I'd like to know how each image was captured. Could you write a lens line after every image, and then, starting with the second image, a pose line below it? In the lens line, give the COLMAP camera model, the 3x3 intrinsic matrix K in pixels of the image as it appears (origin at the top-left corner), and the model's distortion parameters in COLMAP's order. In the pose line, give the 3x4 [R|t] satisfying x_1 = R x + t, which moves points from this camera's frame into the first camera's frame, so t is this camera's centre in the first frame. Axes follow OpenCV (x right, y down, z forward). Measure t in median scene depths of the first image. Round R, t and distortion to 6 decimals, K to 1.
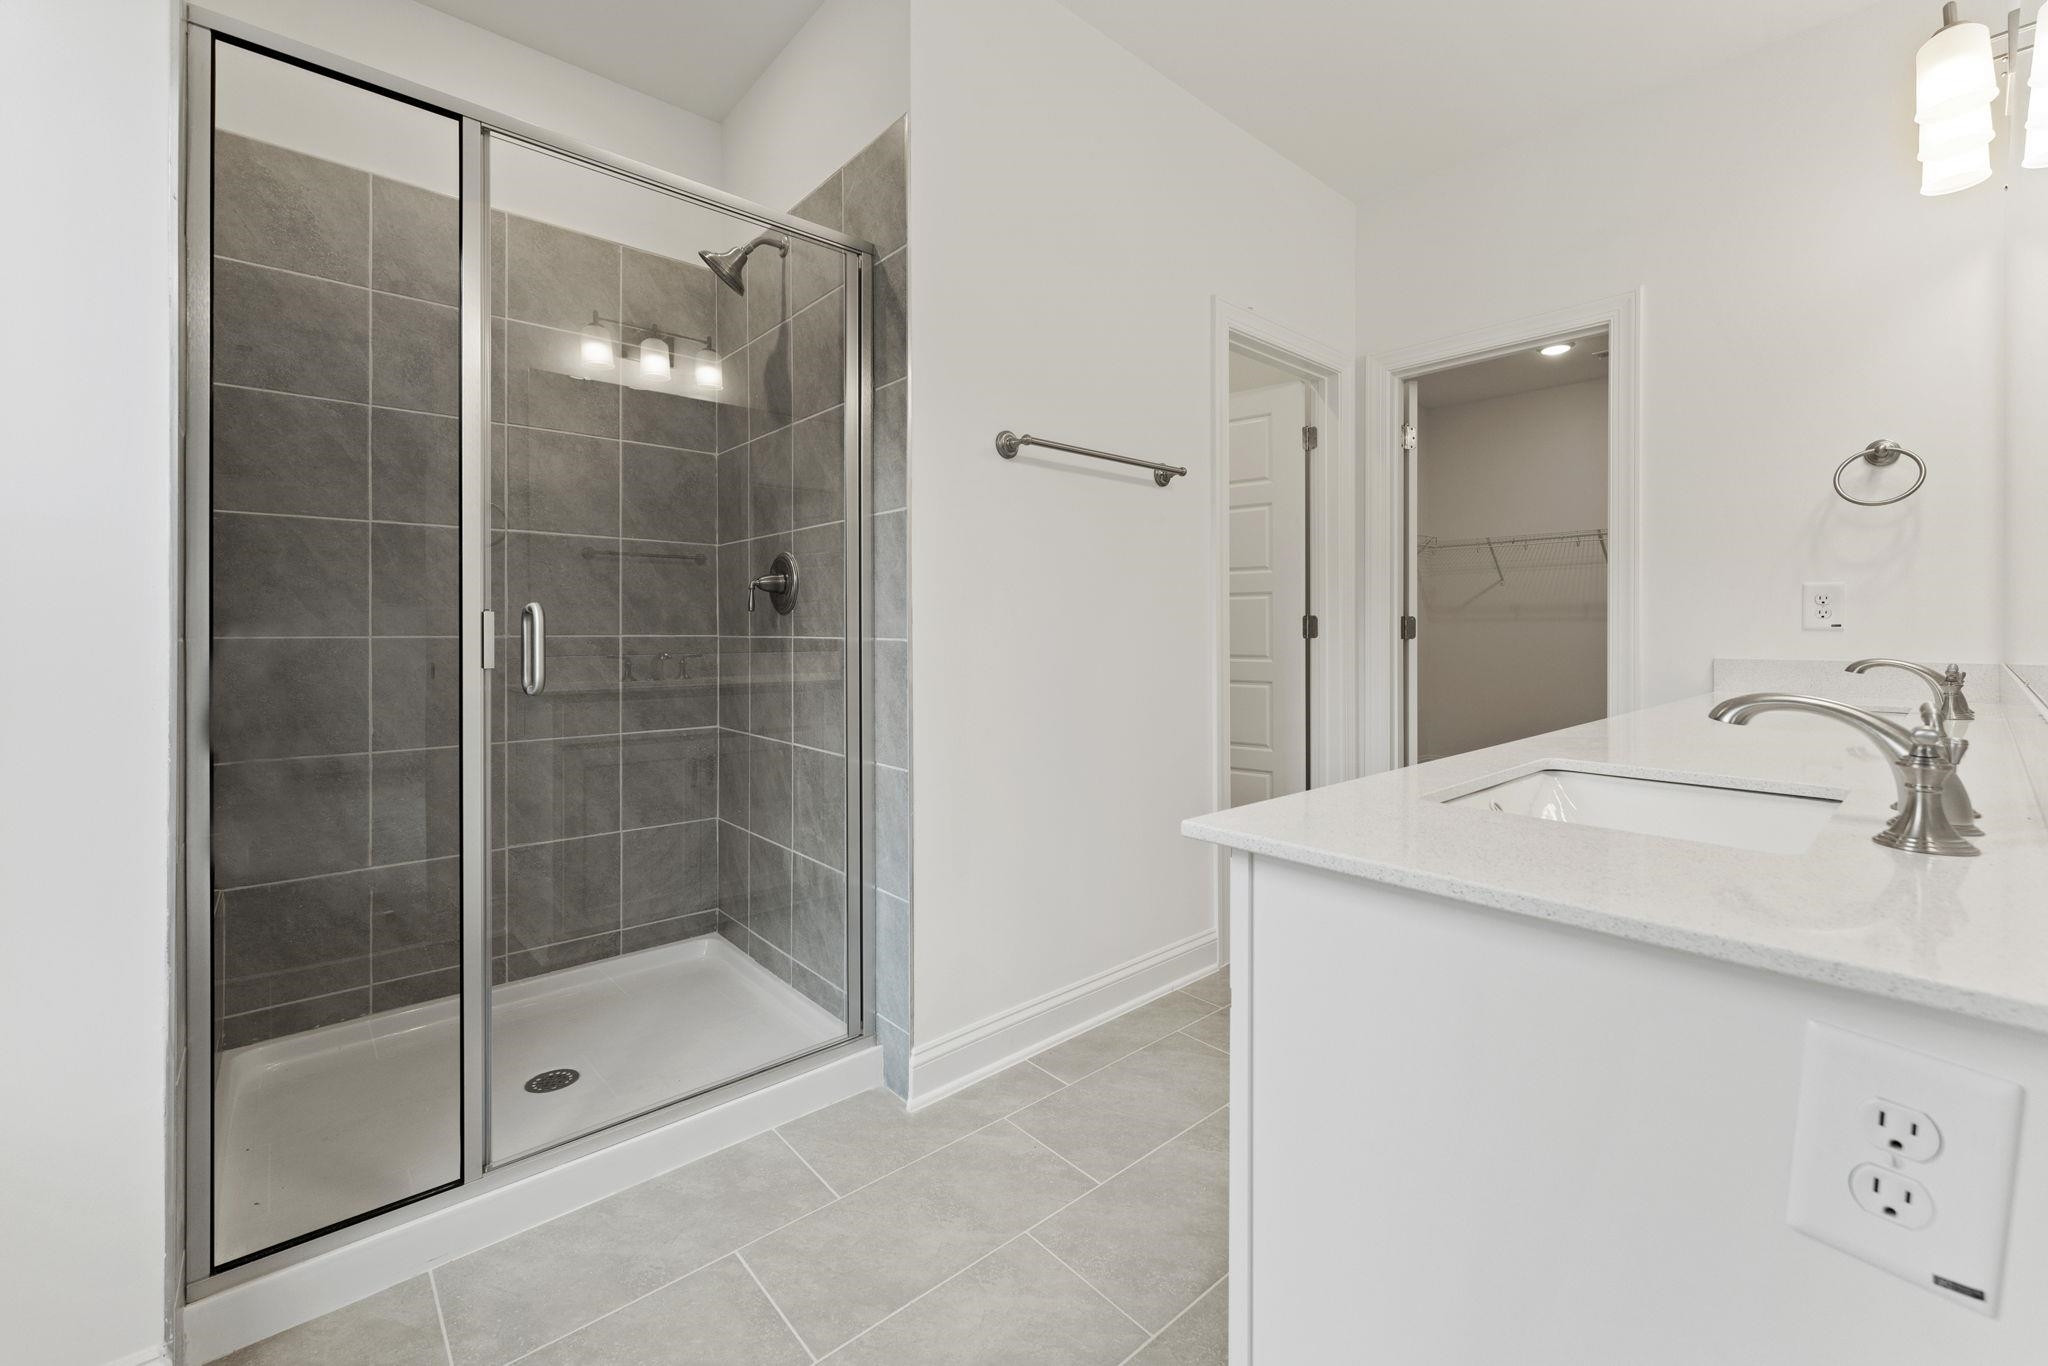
lens RADIAL K [[835.9, 0, 1038.8], [0, 835.9, 650.4], [0, 0, 1]] dist [0.000034, -0.000037]
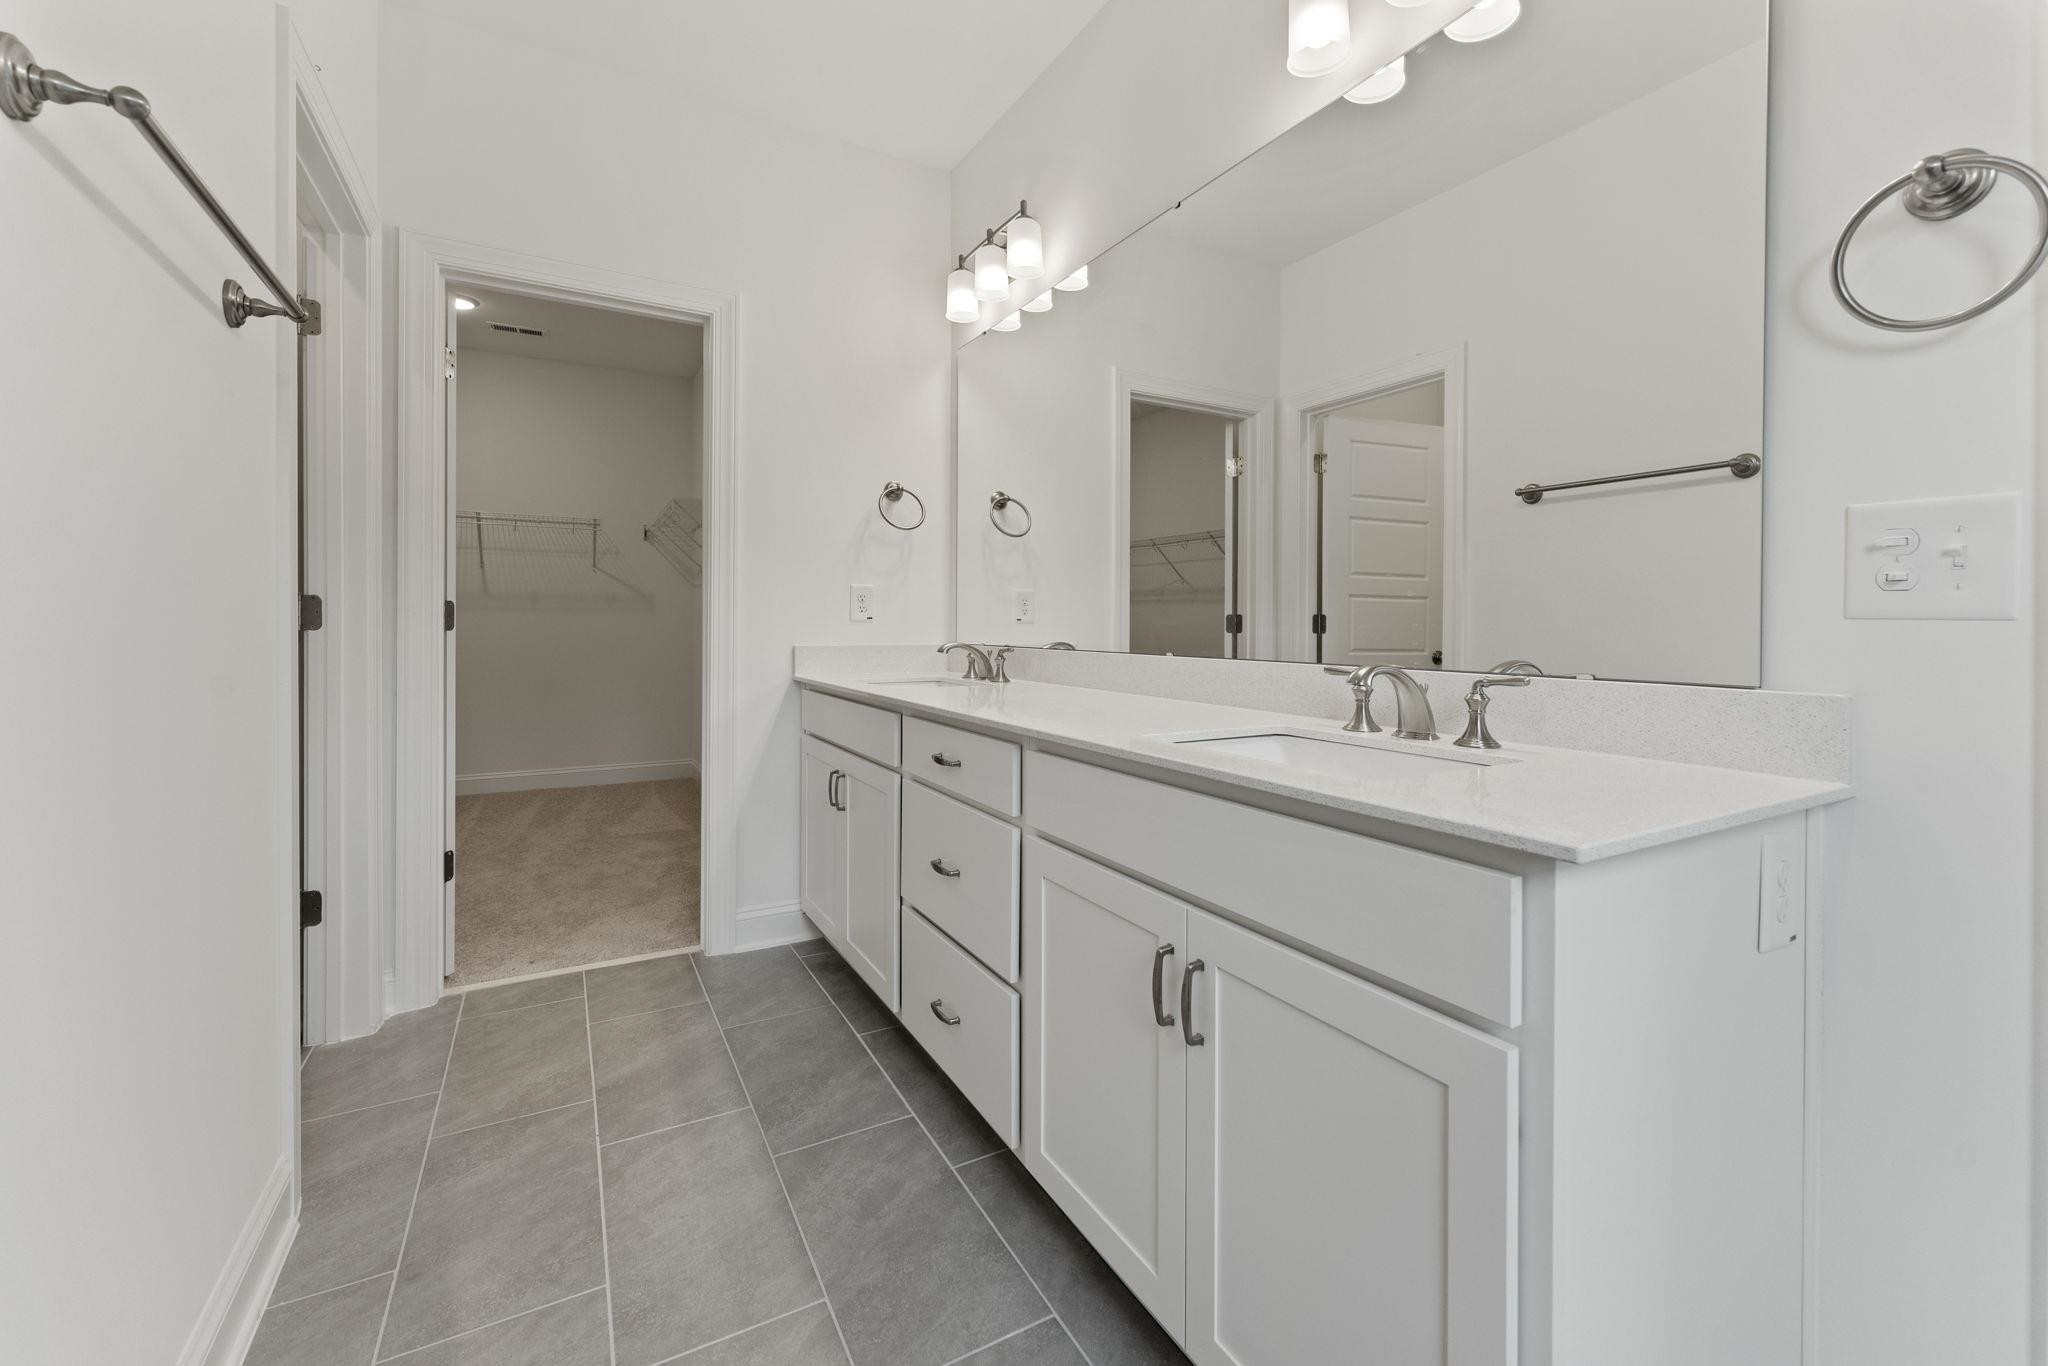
lens RADIAL K [[835.9, 0, 1038.8], [0, 835.9, 650.4], [0, 0, 1]] dist [0.000034, -0.000037]
pose [[0.215092, -0.027902, 0.976195, -0.259002], [0.017040, 0.999547, 0.024814, -0.007072], [-0.976445, 0.011297, 0.215470, 0.451479]]
